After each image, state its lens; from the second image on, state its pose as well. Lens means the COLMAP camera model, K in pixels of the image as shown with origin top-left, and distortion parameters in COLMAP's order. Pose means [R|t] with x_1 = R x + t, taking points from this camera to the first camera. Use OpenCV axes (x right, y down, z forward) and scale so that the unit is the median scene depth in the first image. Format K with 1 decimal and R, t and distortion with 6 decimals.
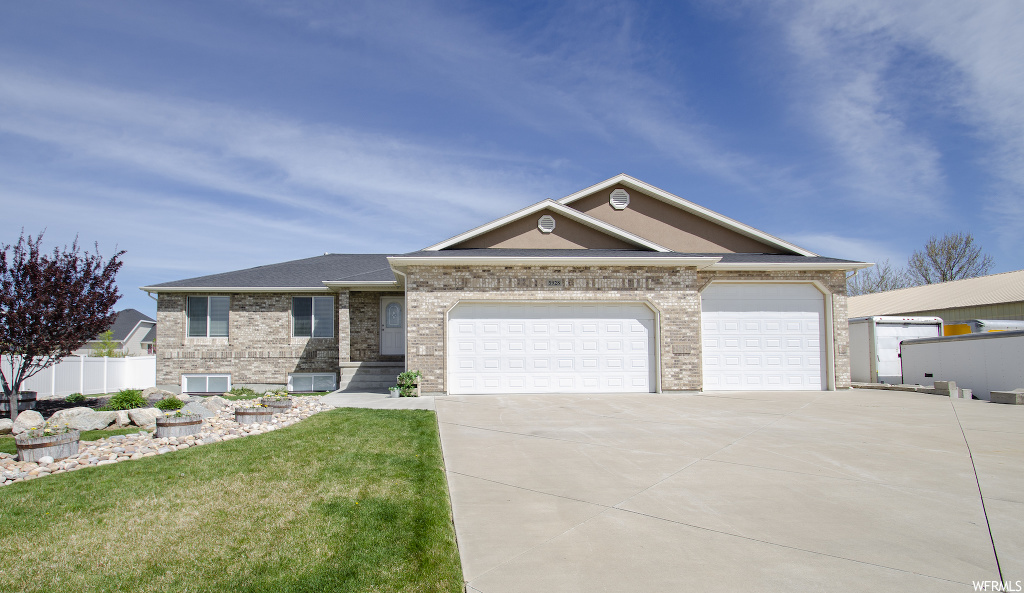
lens RADIAL K [[541.6, 0, 509.3], [0, 541.6, 344.3], [0, 0, 1]] dist [0.014465, -0.024807]
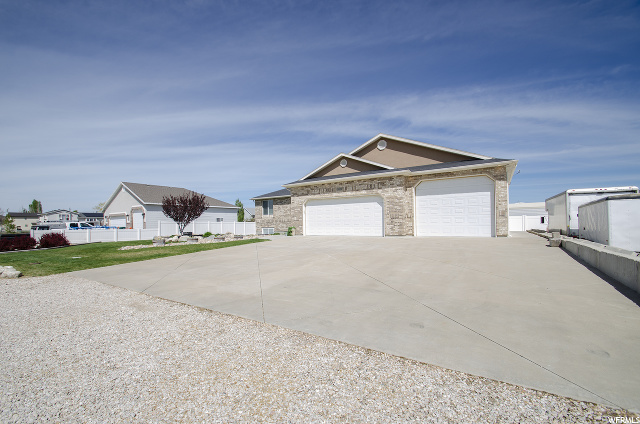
lens RADIAL K [[280.6, 0, 310.2], [0, 280.6, 221.2], [0, 0, 1]] dist [0.017012, -0.018042]
pose [[0.805811, -0.014040, -0.592006, 0.544834], [0.031819, 0.999301, 0.019610, -0.001511], [0.591317, -0.034639, 0.805695, -0.050481]]
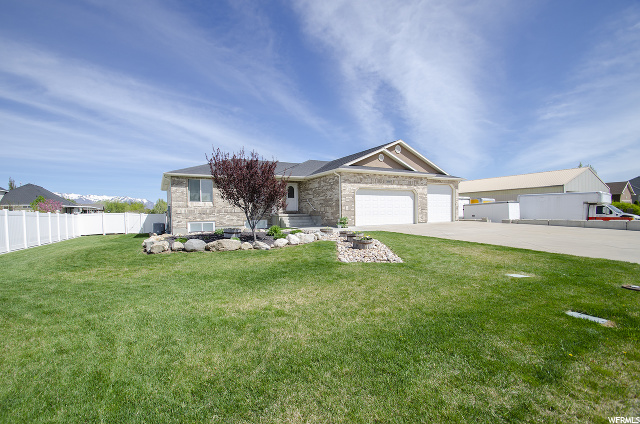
lens RADIAL K [[280.6, 0, 310.2], [0, 280.6, 221.2], [0, 0, 1]] dist [0.017012, -0.018042]
pose [[0.896862, -0.023336, 0.441695, -0.649627], [-0.000314, 0.998573, 0.053394, 0.001779], [-0.442311, -0.048025, 0.895575, -0.022829]]
